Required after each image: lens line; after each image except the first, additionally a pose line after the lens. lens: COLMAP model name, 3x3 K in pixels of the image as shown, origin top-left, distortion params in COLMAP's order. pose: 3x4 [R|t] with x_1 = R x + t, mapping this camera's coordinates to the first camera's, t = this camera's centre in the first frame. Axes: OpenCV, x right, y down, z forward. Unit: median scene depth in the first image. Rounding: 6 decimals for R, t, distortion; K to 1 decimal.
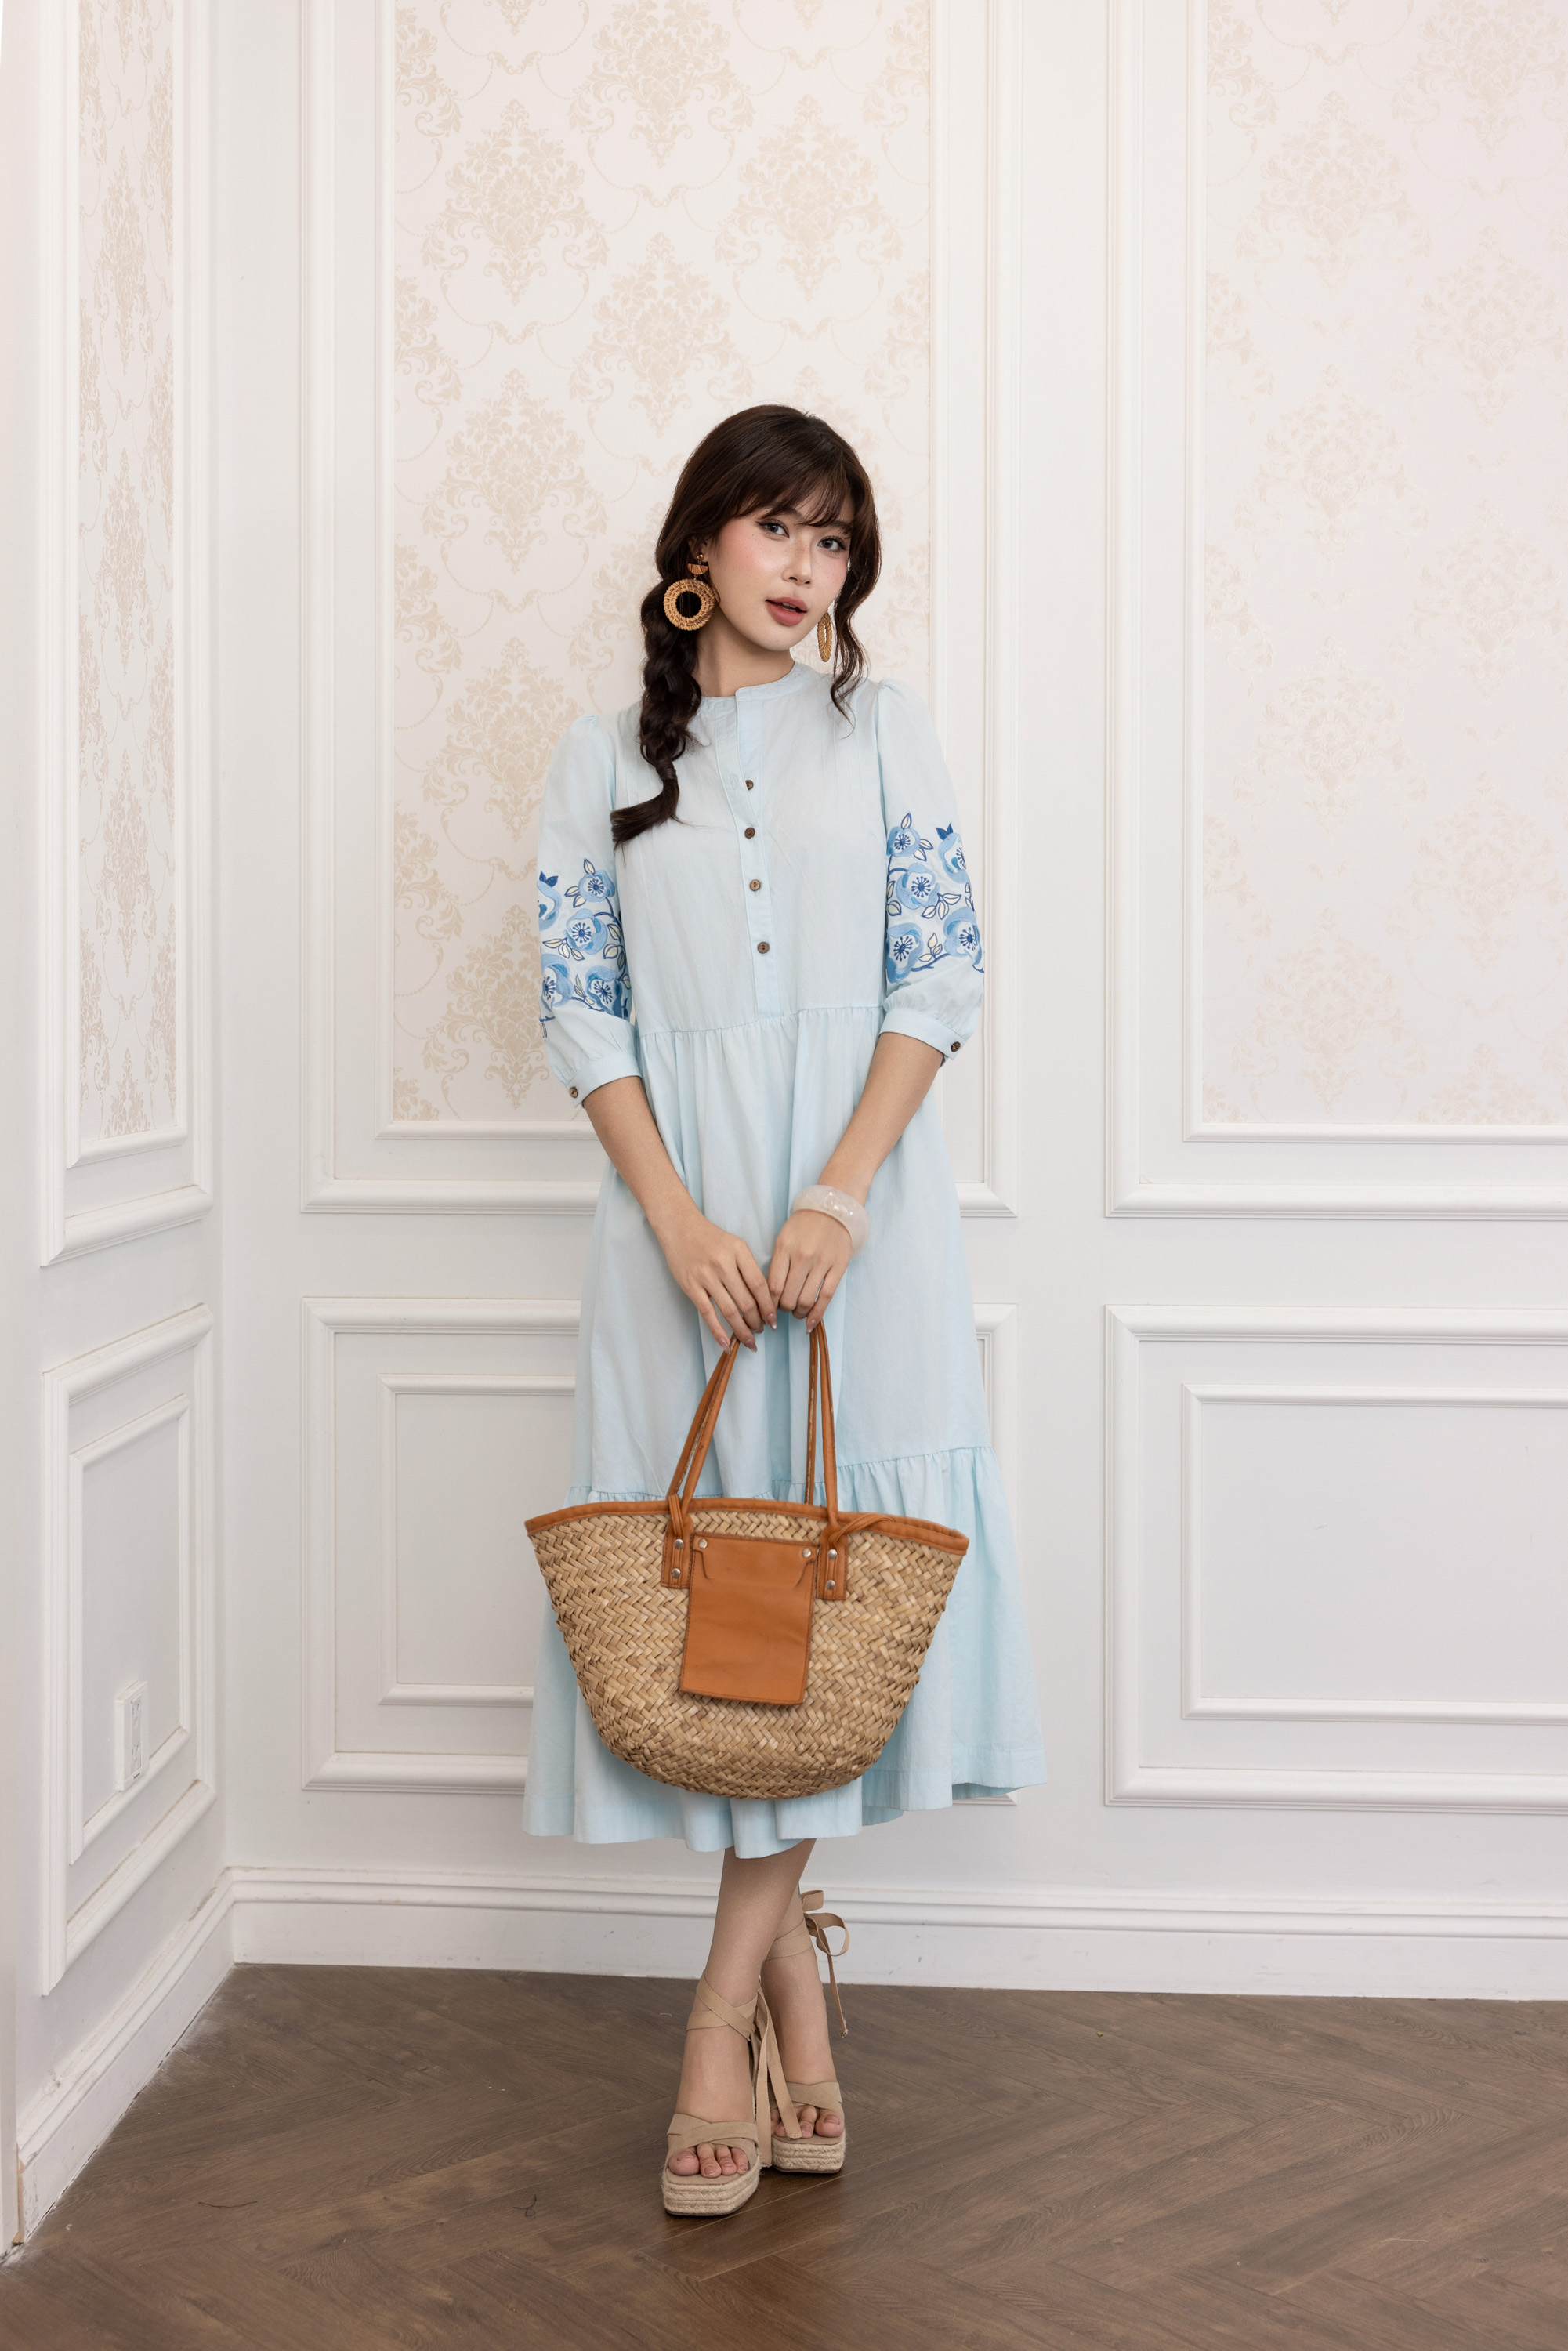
lens RADIAL K [[3223.2, 0, 805.8], [0, 3223.2, 1139.7], [0, 0, 1]] dist [0.047960, 0.000000]
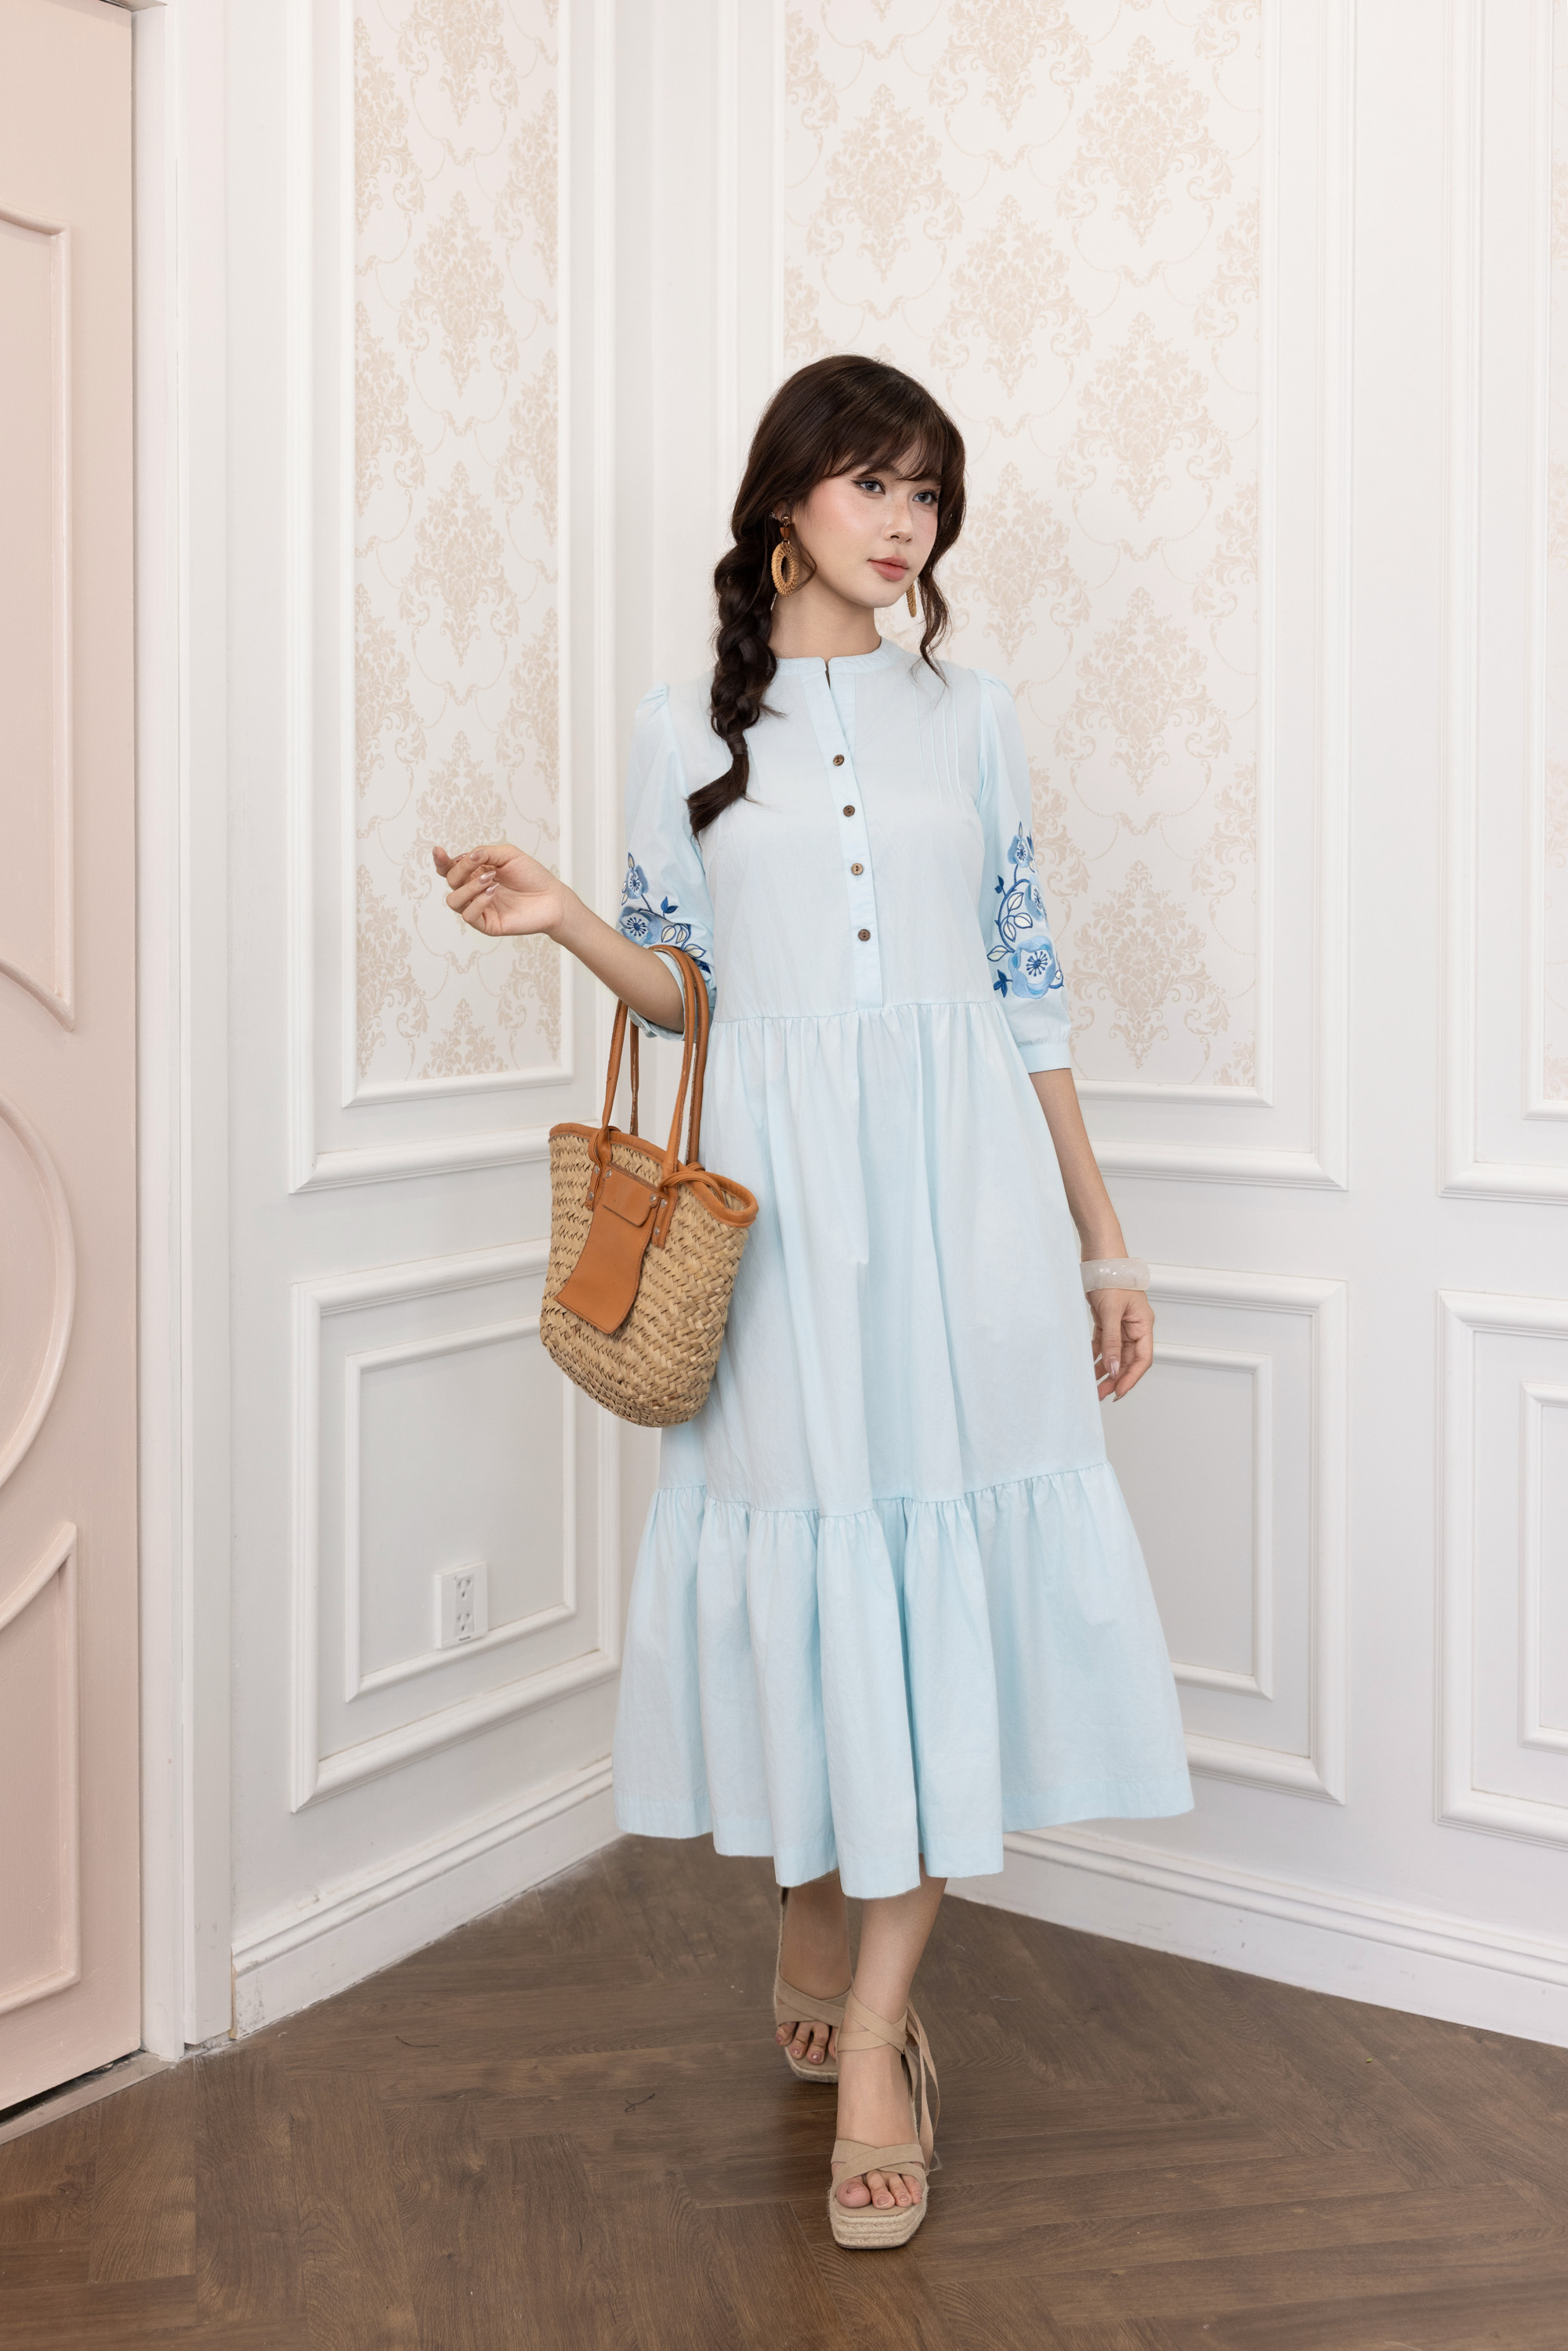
lens RADIAL K [[2938.1, 0, 758.9], [0, 2938.1, 1115.8], [0, 0, 1]] dist [-0.001402, 0.000000]
pose [[0.847569, 0.039818, -0.529189, 0.400609], [-0.026160, 0.999104, 0.033278, -0.024167], [0.530039, -0.014362, 0.847851, 0.190669]]
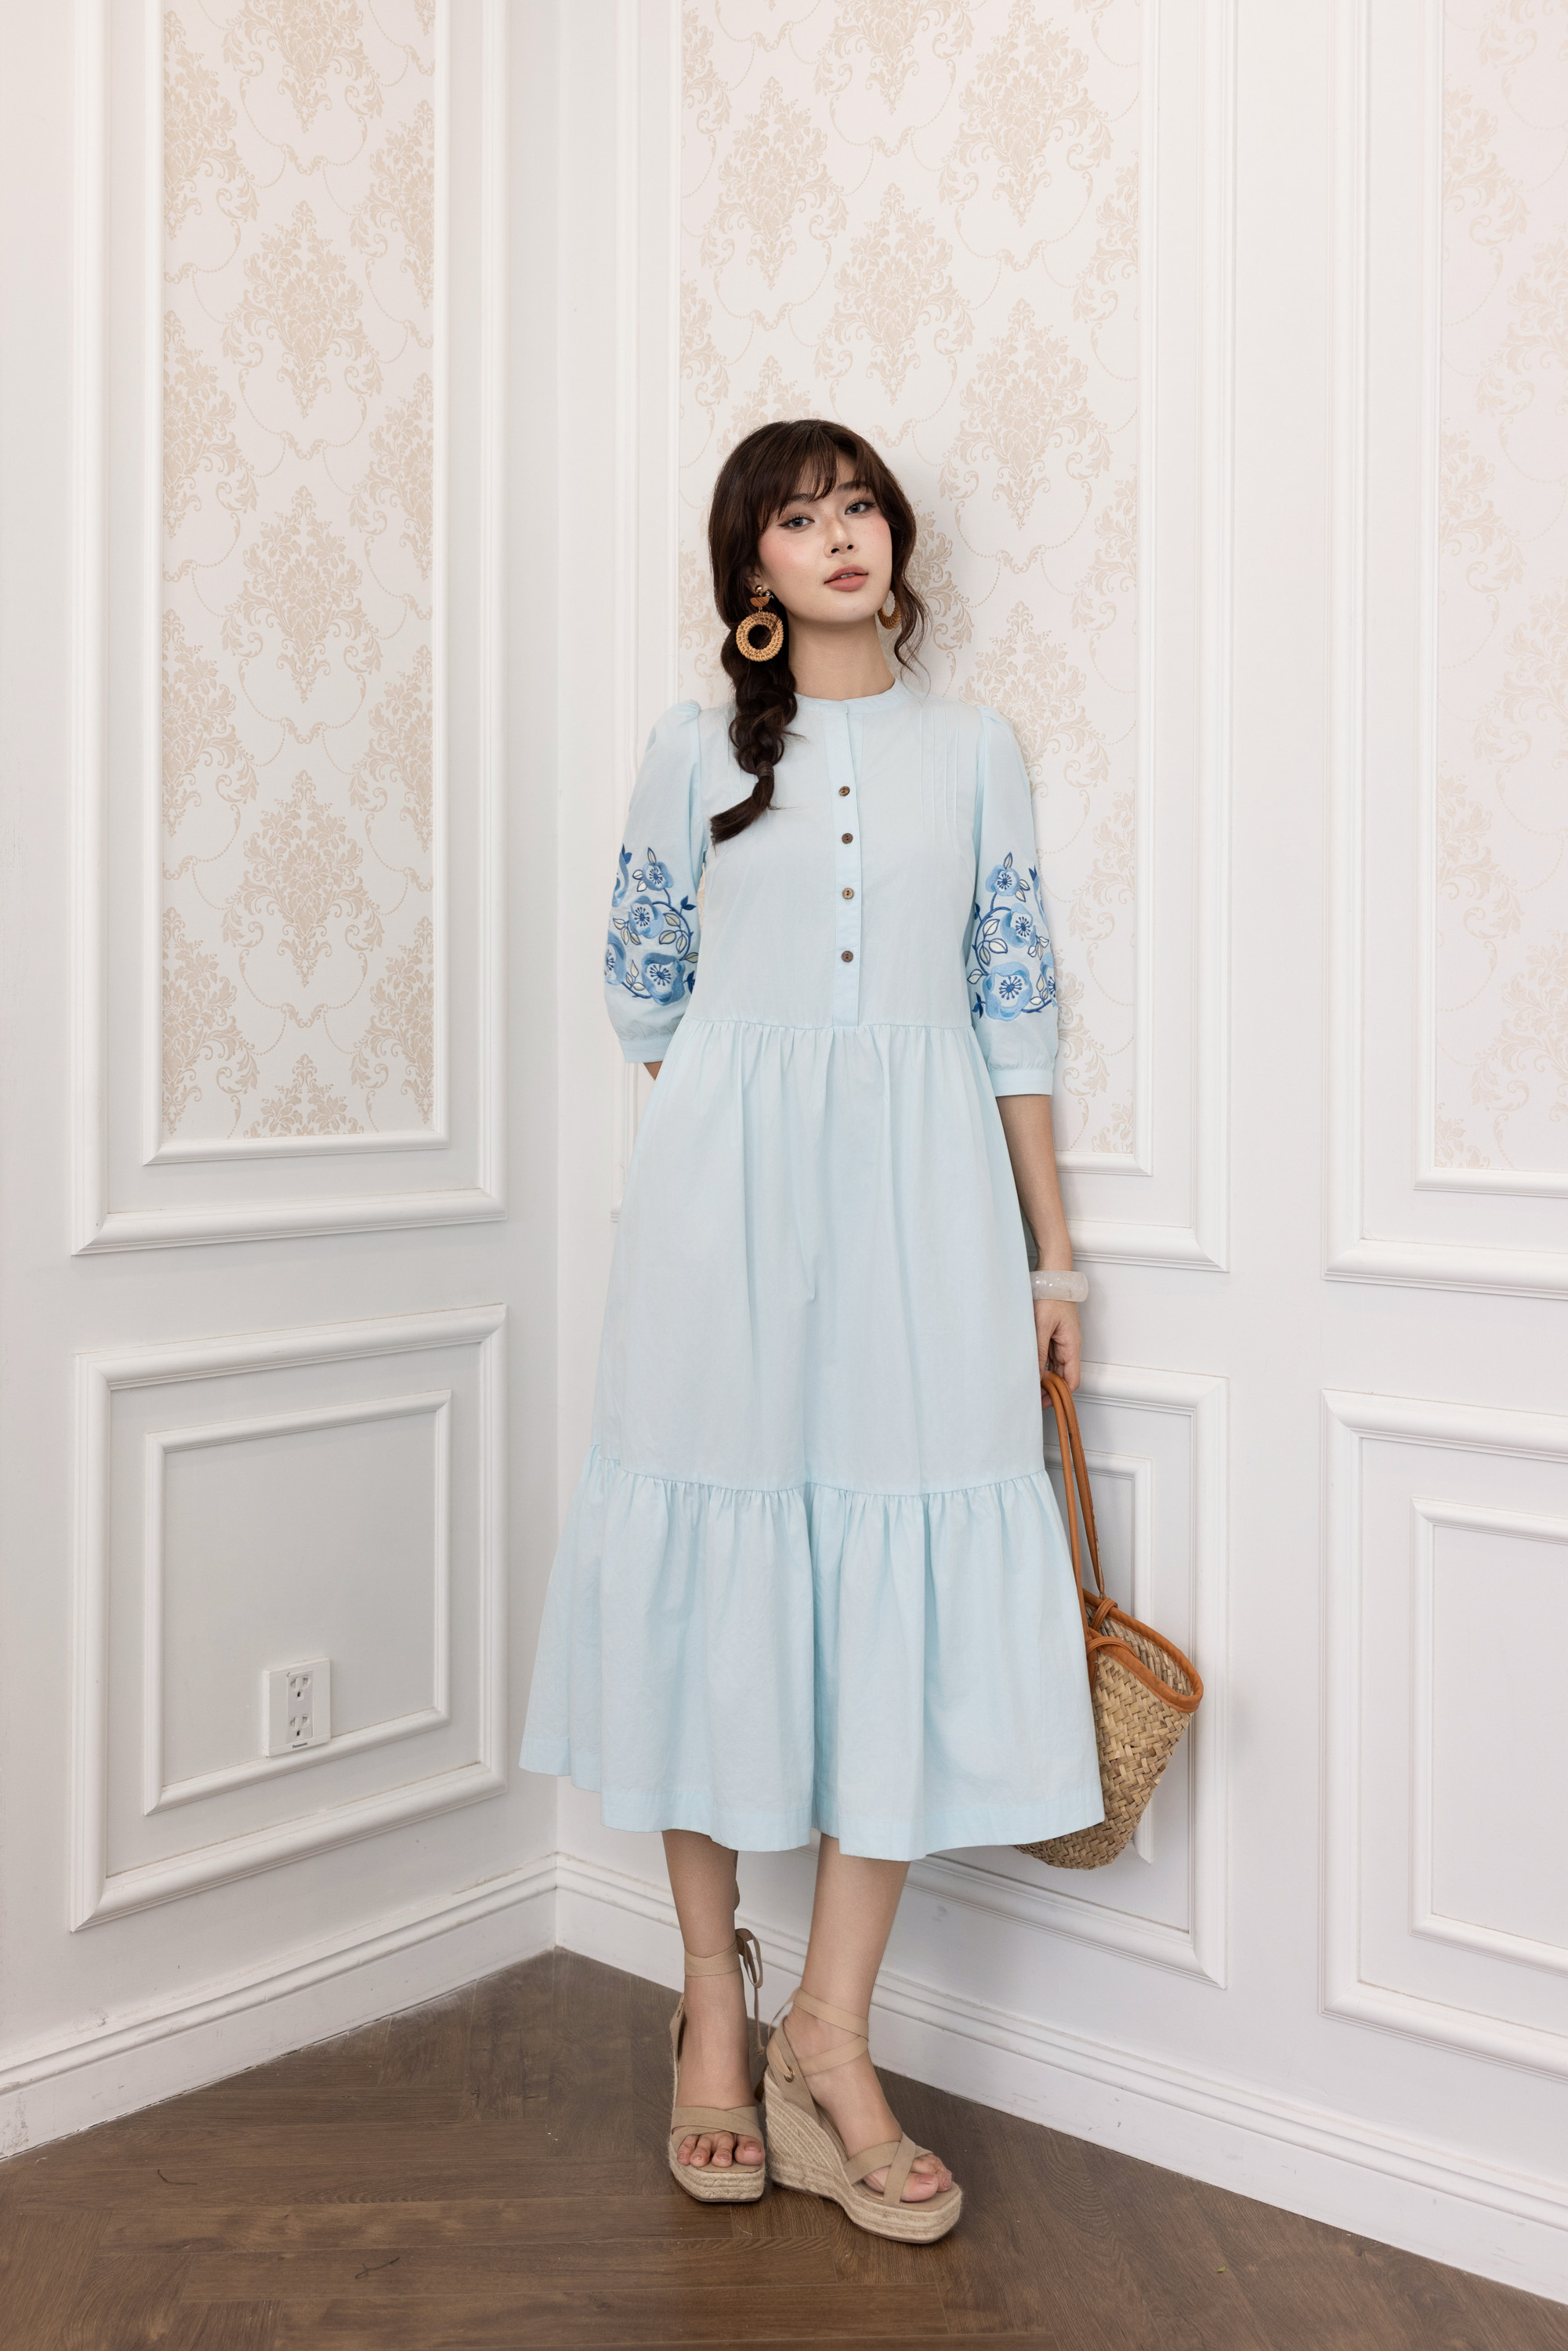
lens RADIAL K [[2685.0, 0, 759.0], [0, 2685.0, 1171.7], [0, 0, 1]] dist [-0.017039, 0.000000]
pose [[0.758404, 0.033985, -0.650898, 0.452501], [-0.037042, 0.999273, 0.009015, -0.004675], [0.650732, 0.017274, 0.759111, 0.423796]]
